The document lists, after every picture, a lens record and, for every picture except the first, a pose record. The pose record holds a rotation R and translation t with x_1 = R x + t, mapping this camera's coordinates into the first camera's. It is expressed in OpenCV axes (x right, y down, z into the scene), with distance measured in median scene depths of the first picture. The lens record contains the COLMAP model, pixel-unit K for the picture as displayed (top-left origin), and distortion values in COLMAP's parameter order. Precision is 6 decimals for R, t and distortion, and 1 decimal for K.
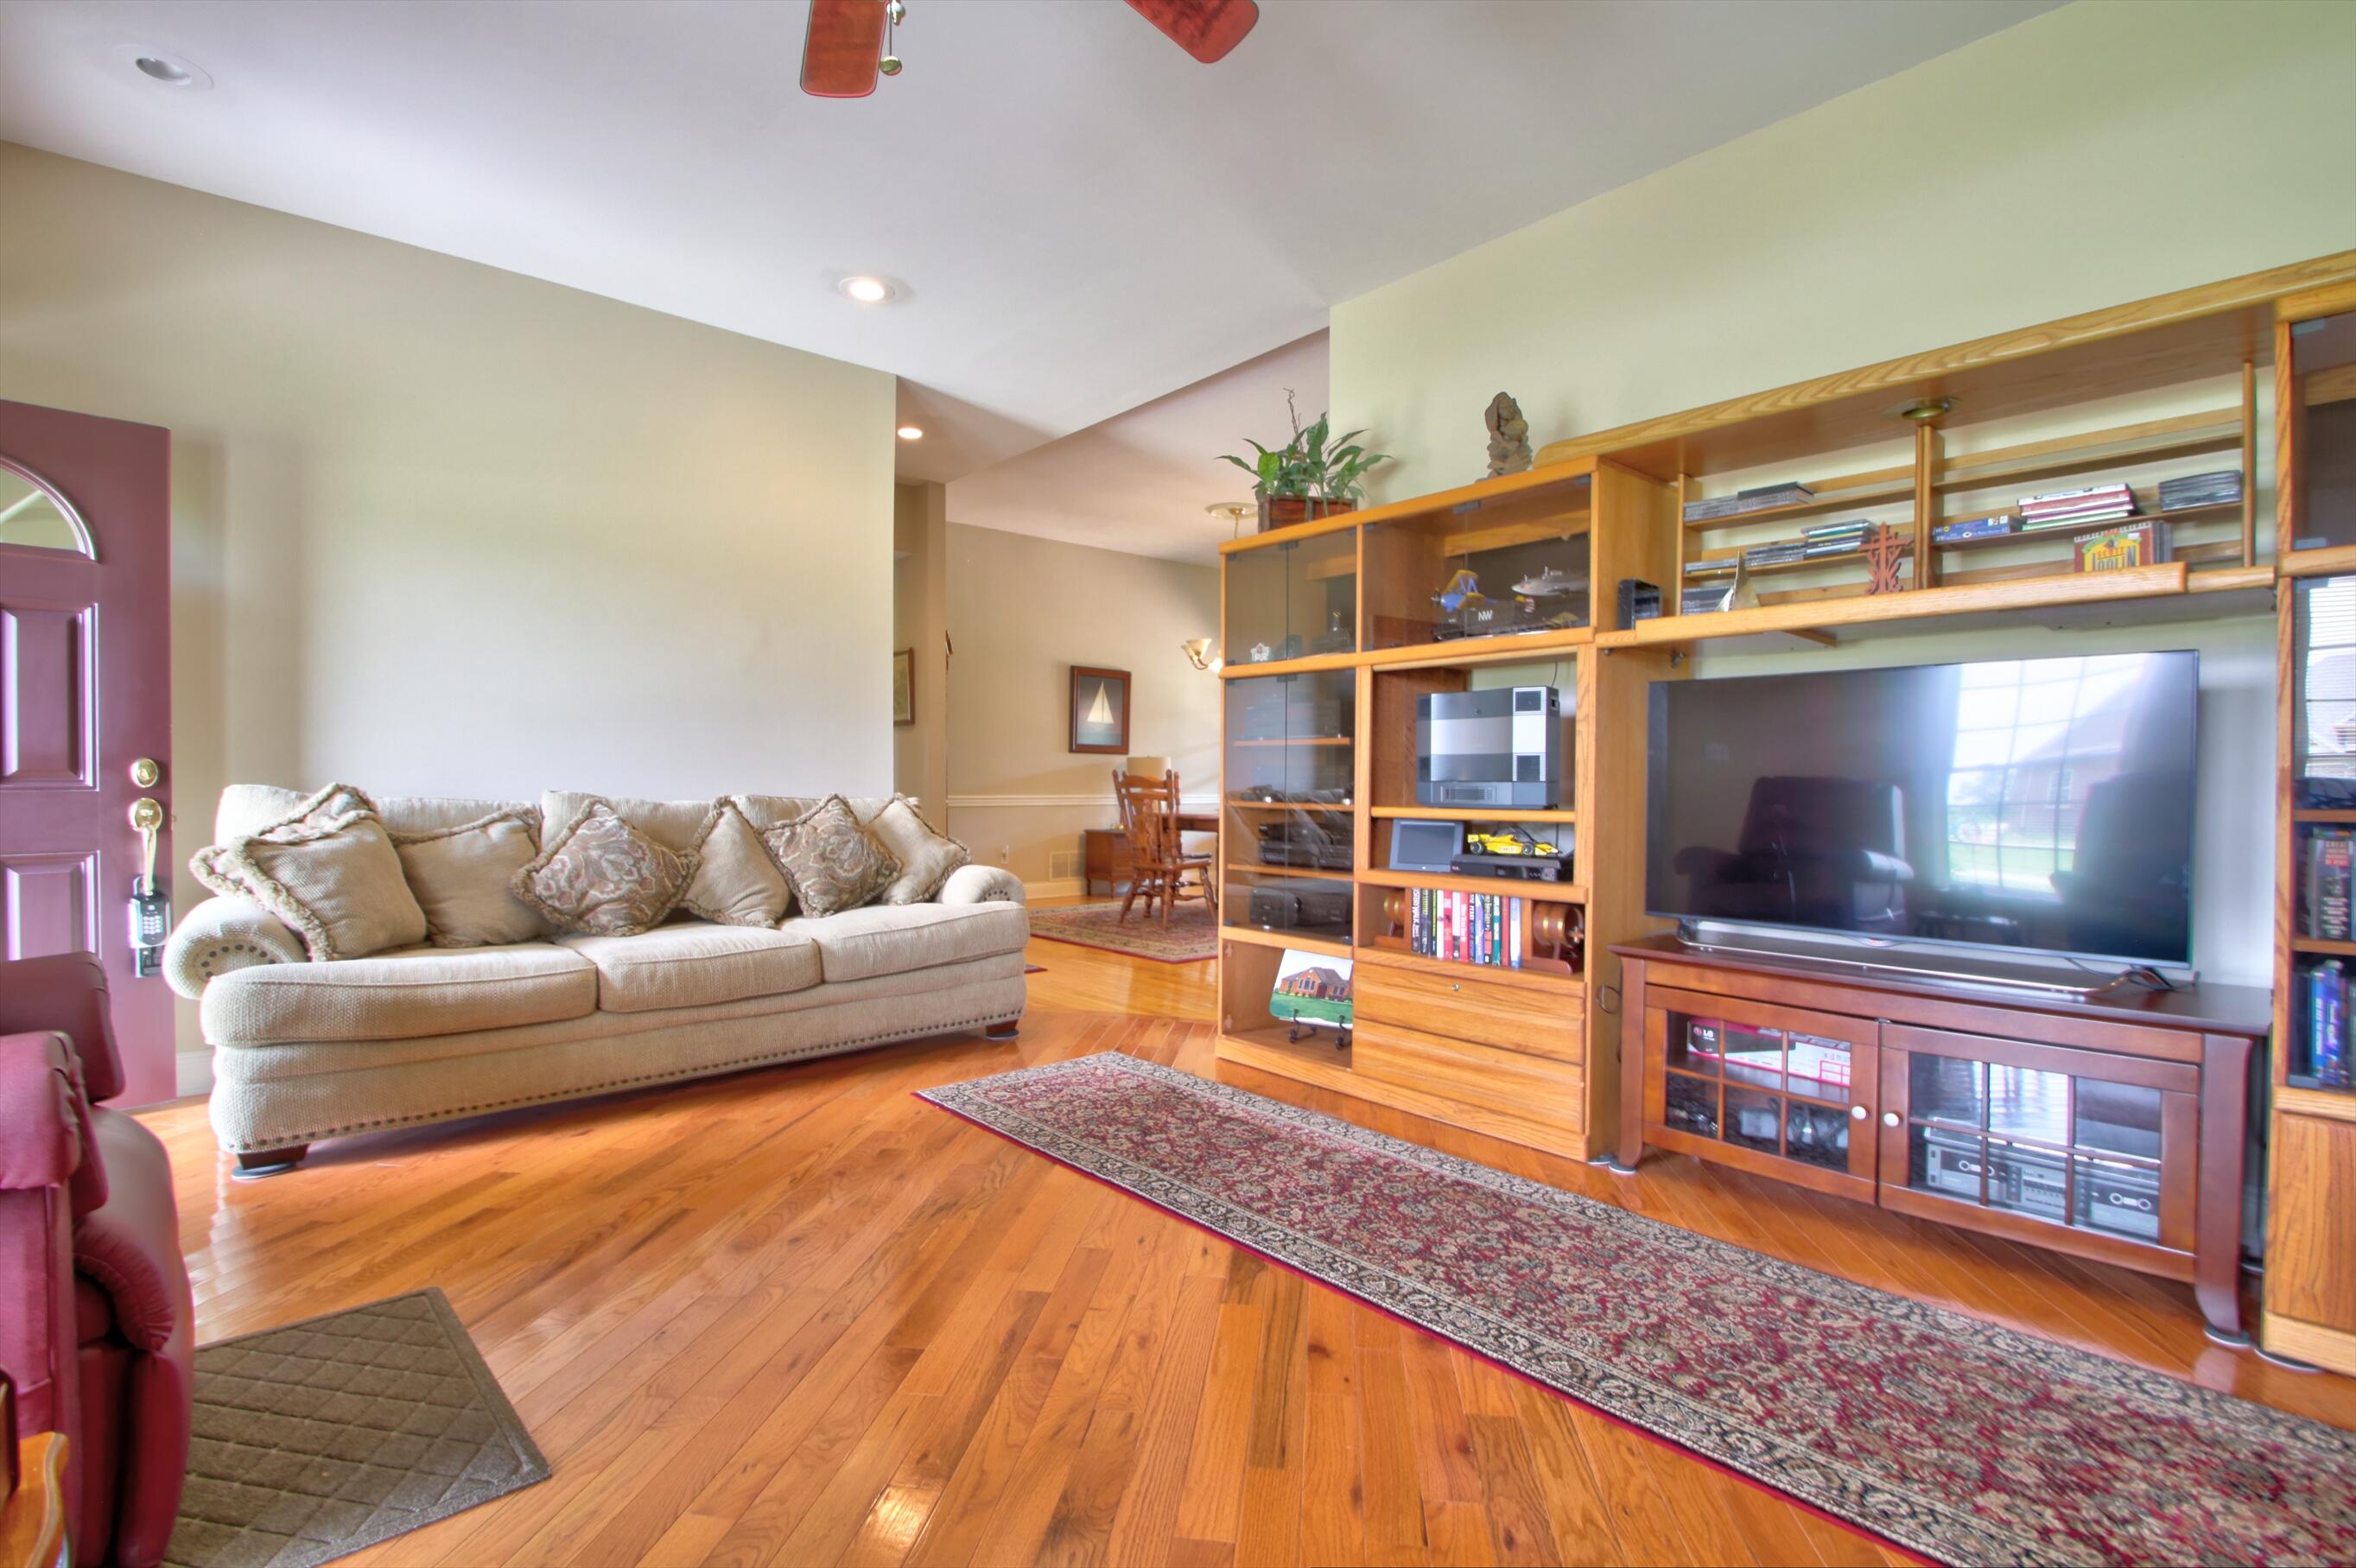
lens RADIAL K [[1091.7, 0, 1172.6], [0, 1091.7, 790.3], [0, 0, 1]] dist [0.012455, -0.011369]
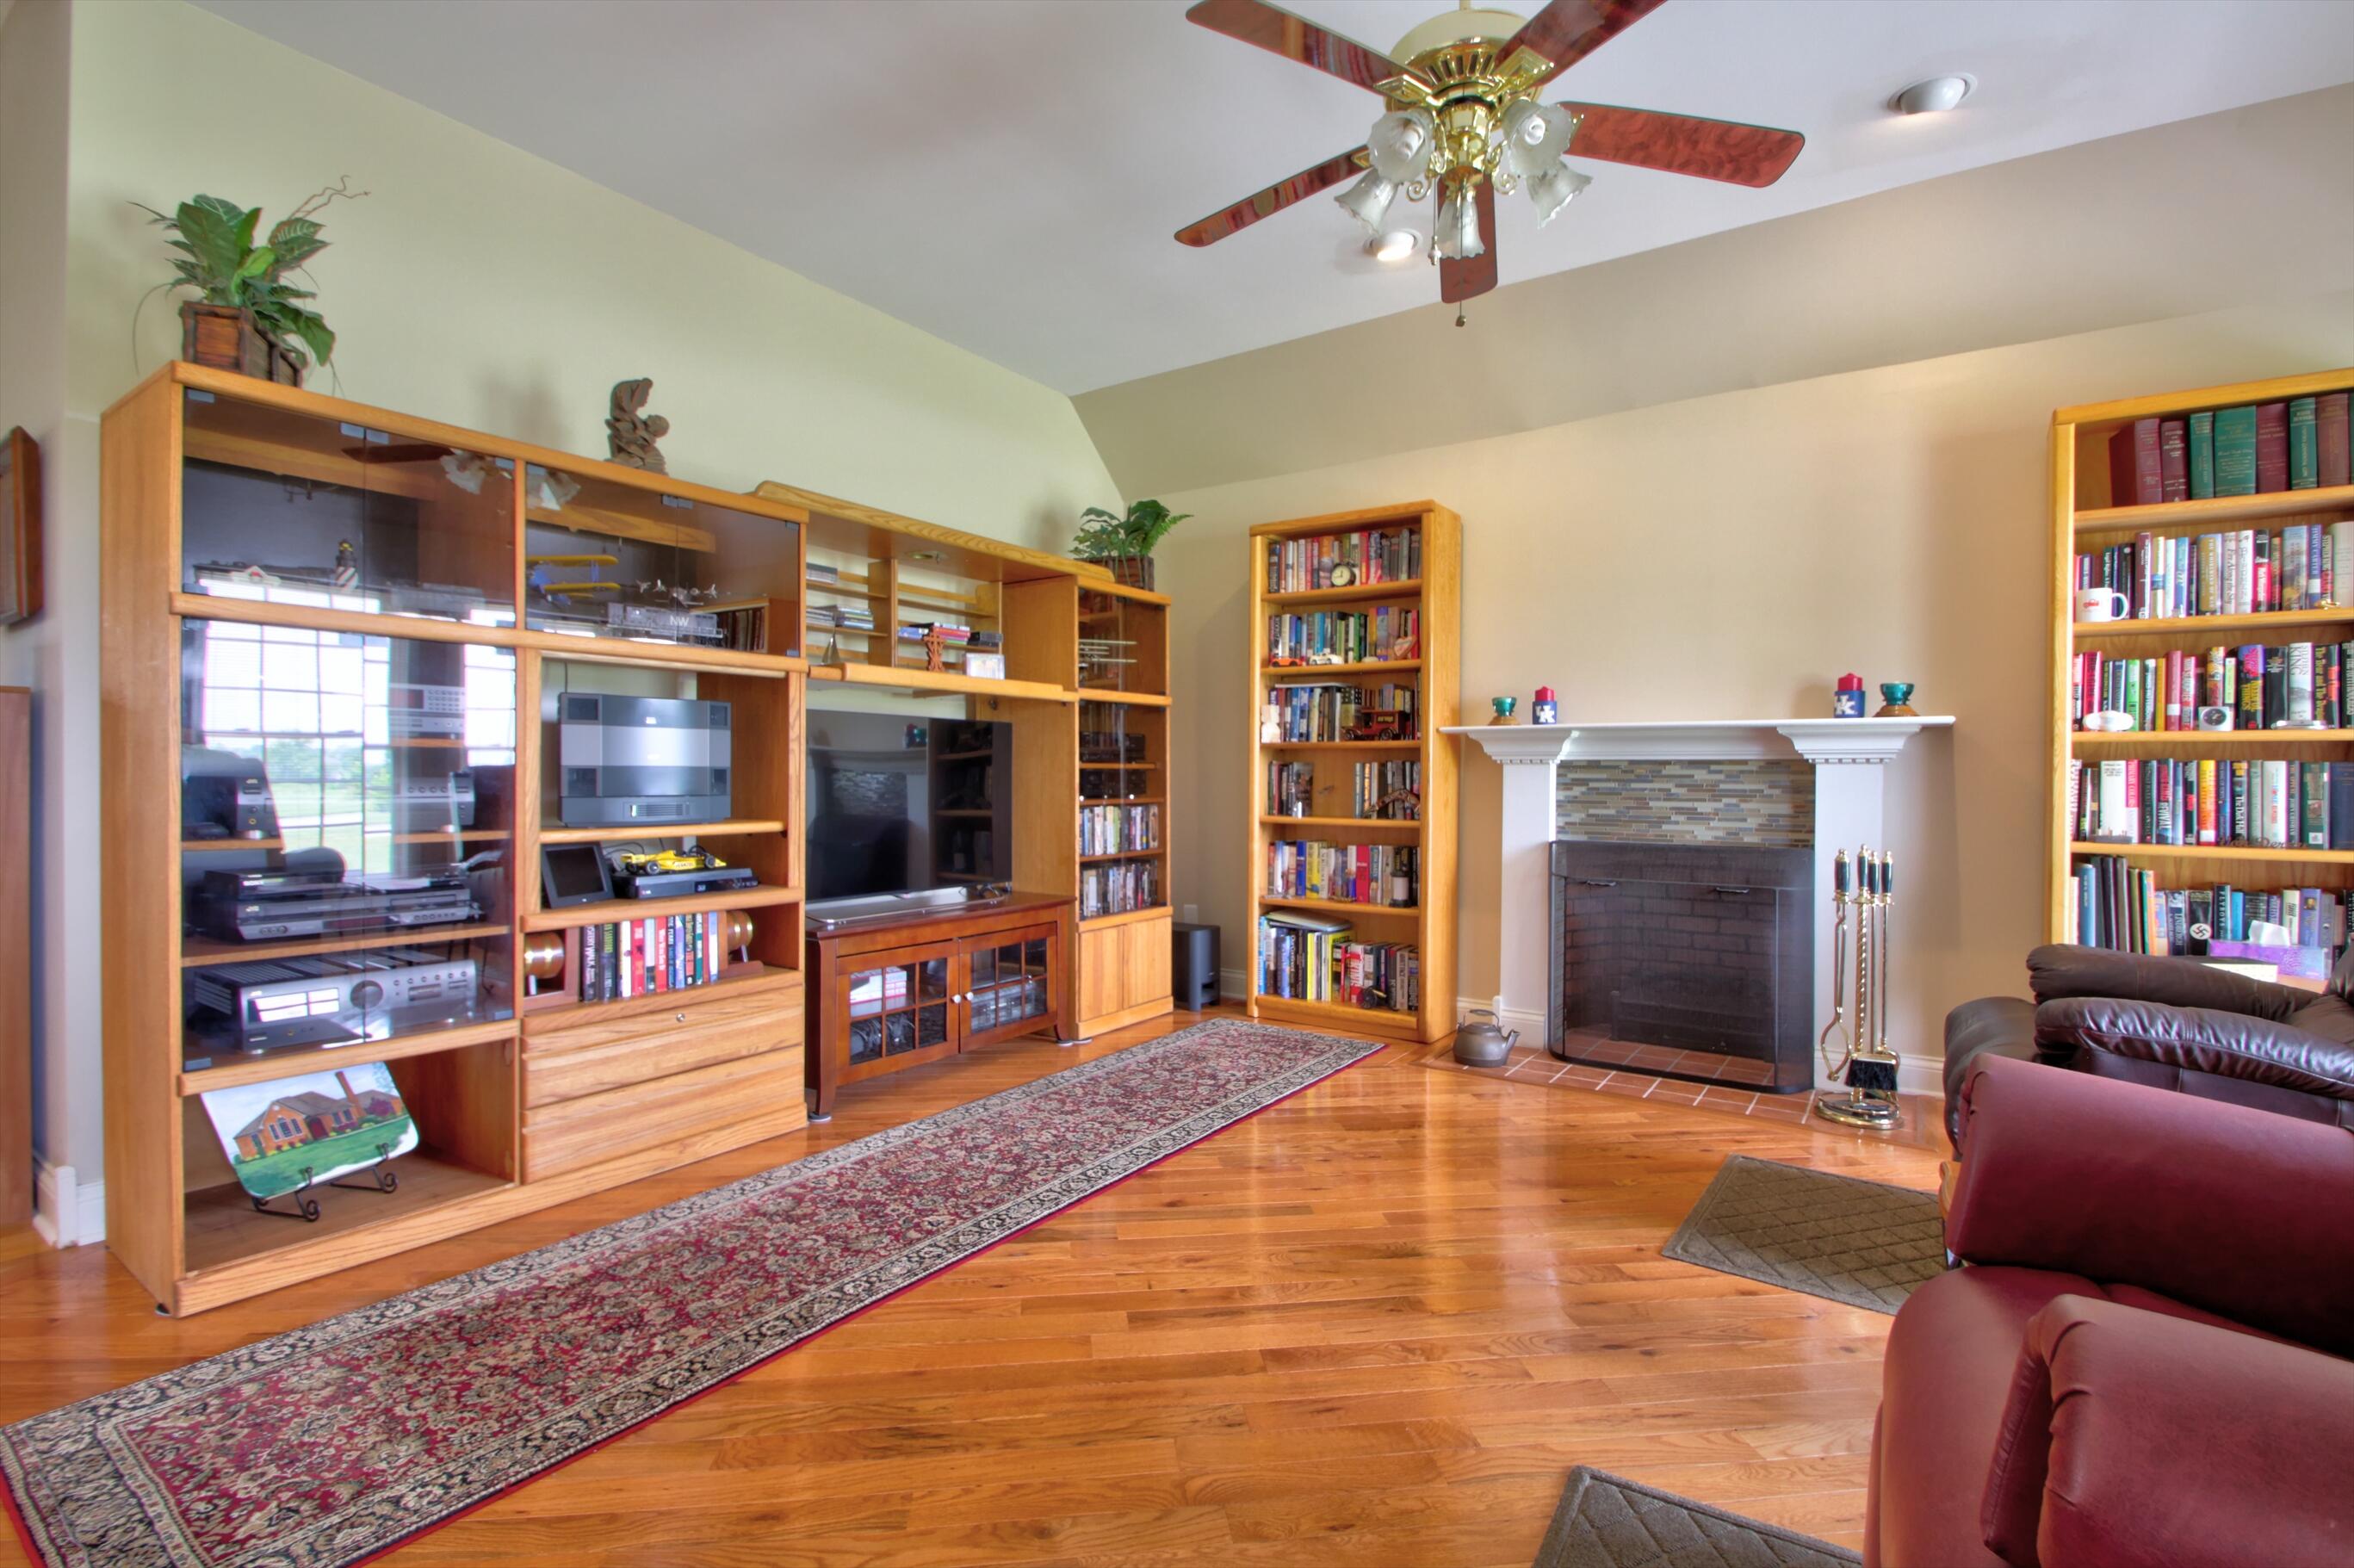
lens RADIAL K [[1090.8, 0, 1171.6], [0, 1090.8, 790.3], [0, 0, 1]] dist [0.012455, -0.011369]
pose [[-0.252233, -0.015314, 0.967545, -0.709954], [0.006951, 0.999820, 0.017636, -0.025794], [-0.967642, 0.011173, -0.252081, 0.788831]]
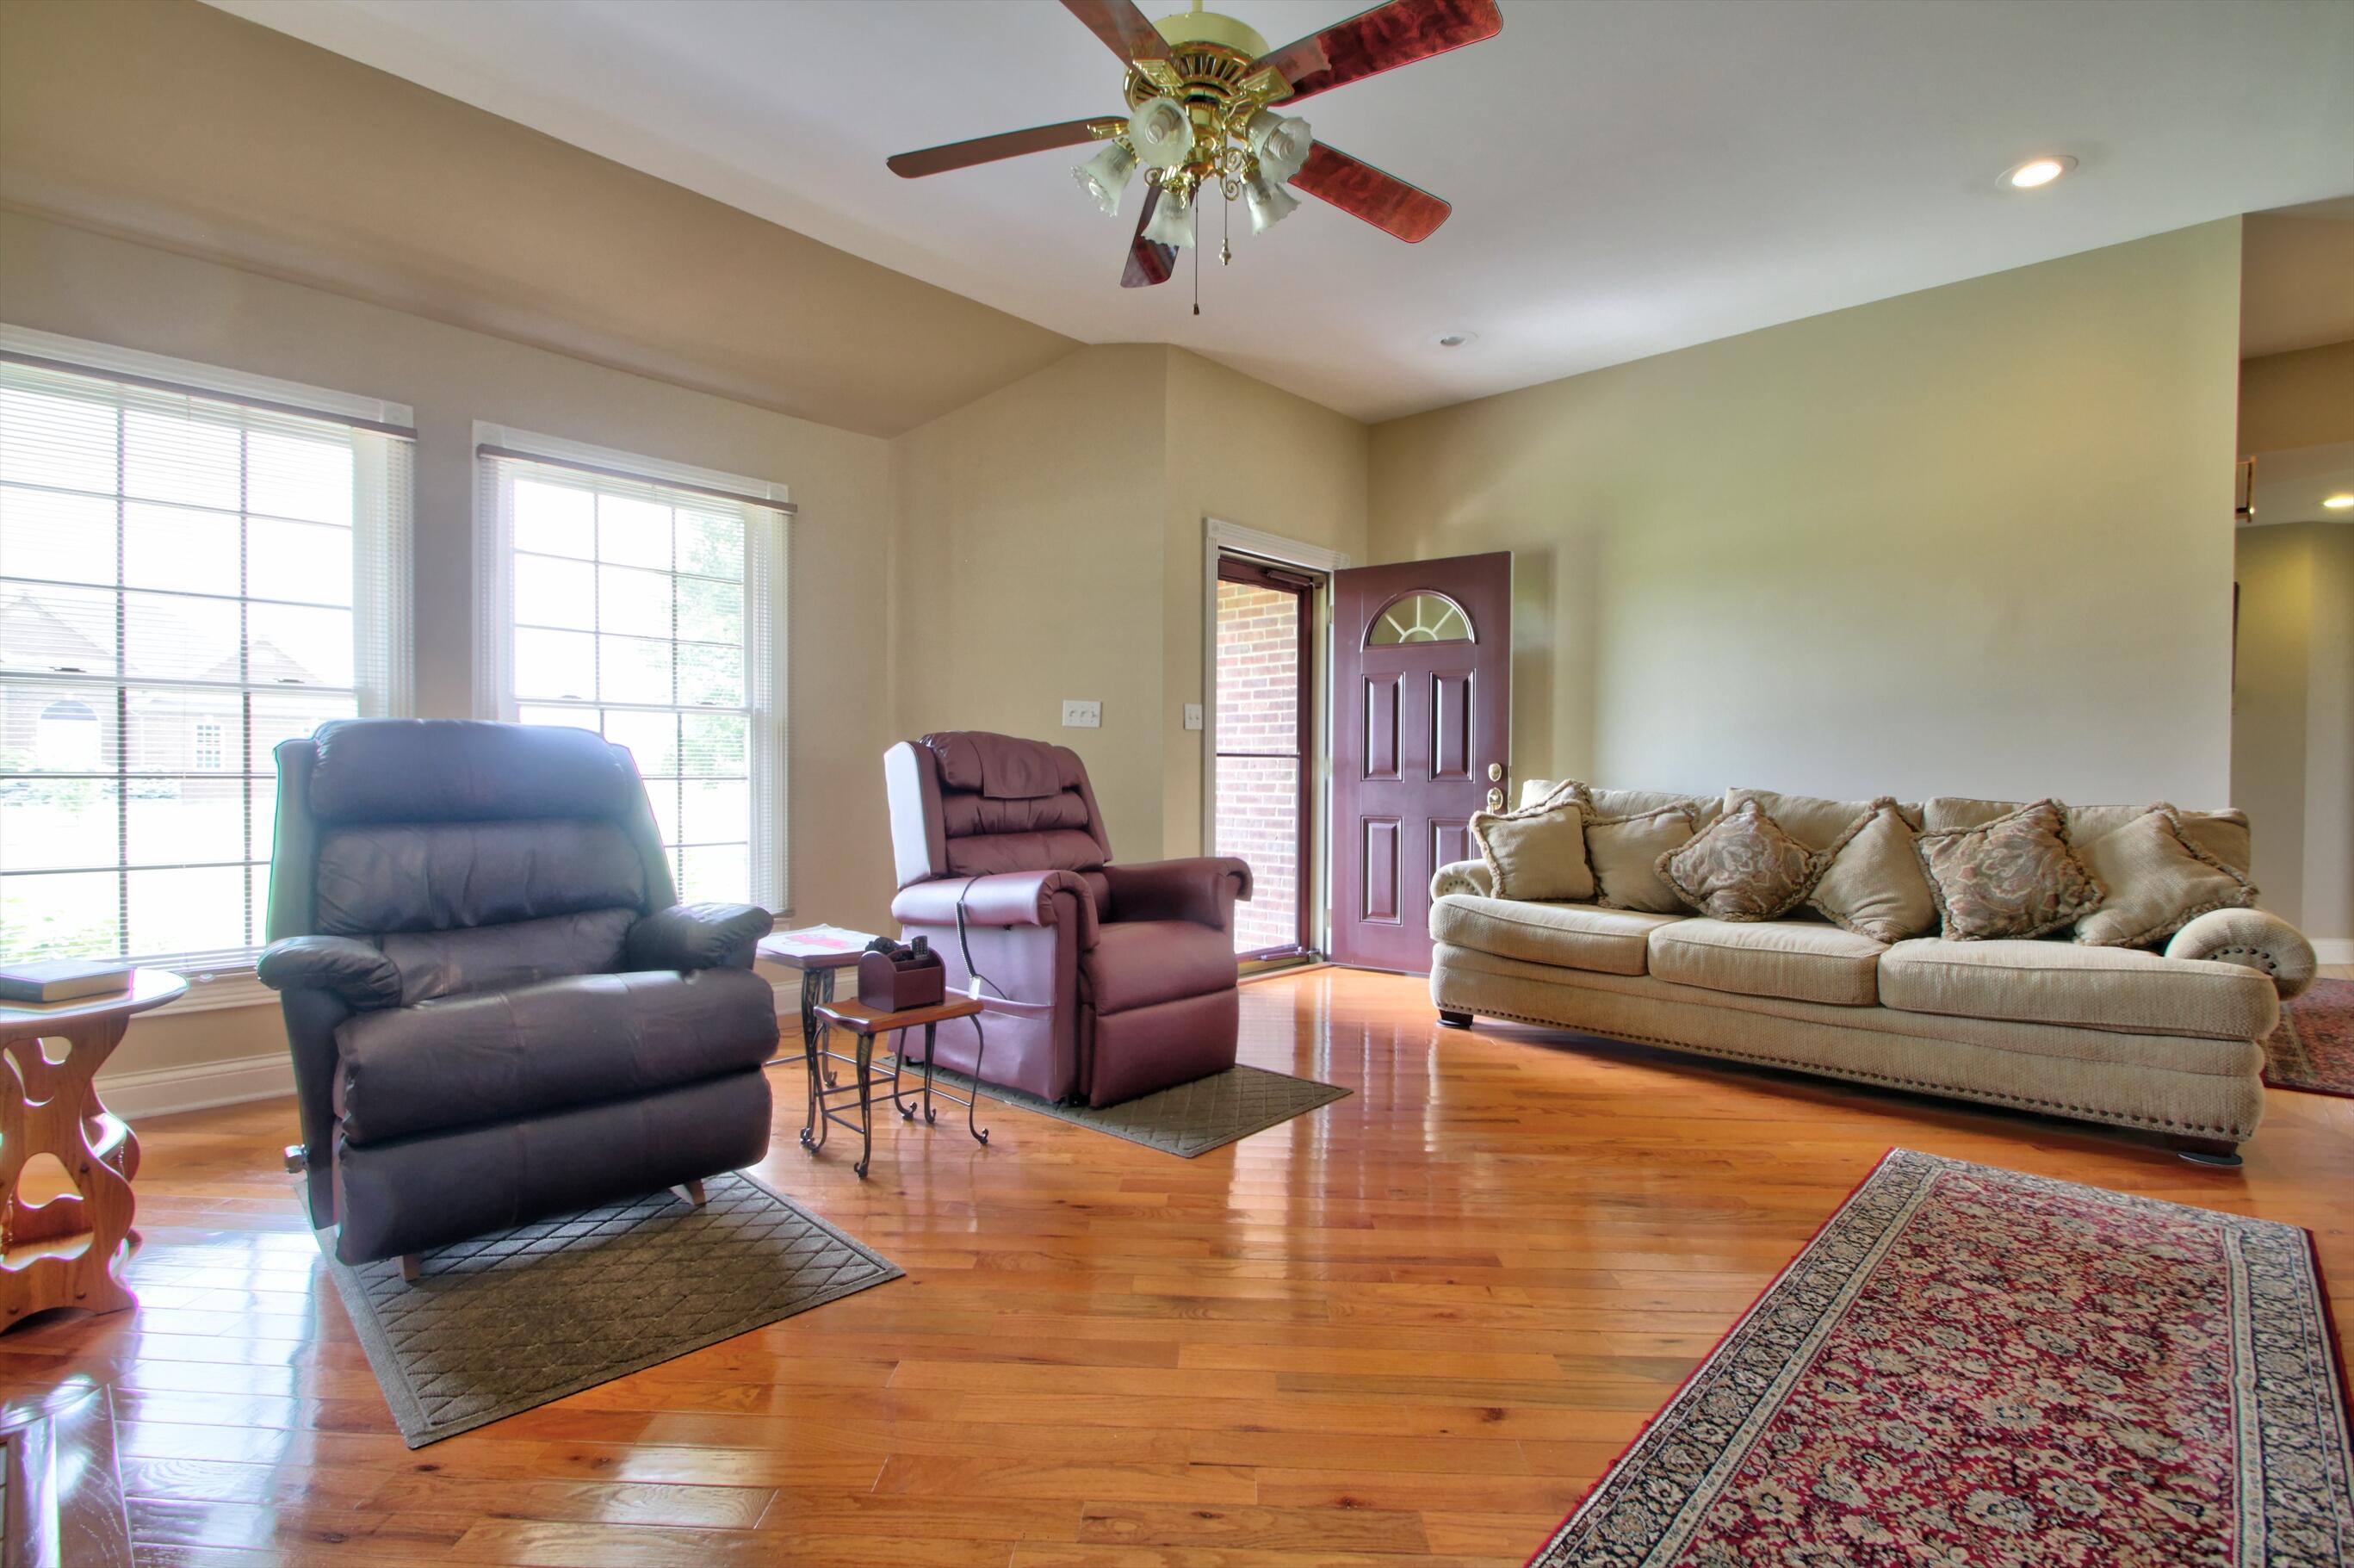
lens RADIAL K [[1077.8, 0, 1176.3], [0, 1077.8, 791.7], [0, 0, 1]] dist [0.003754, -0.011074]
pose [[0.102845, 0.017030, -0.994552, 0.566440], [-0.019512, 0.999696, 0.015101, -0.001769], [0.994506, 0.017853, 0.103146, 0.376091]]
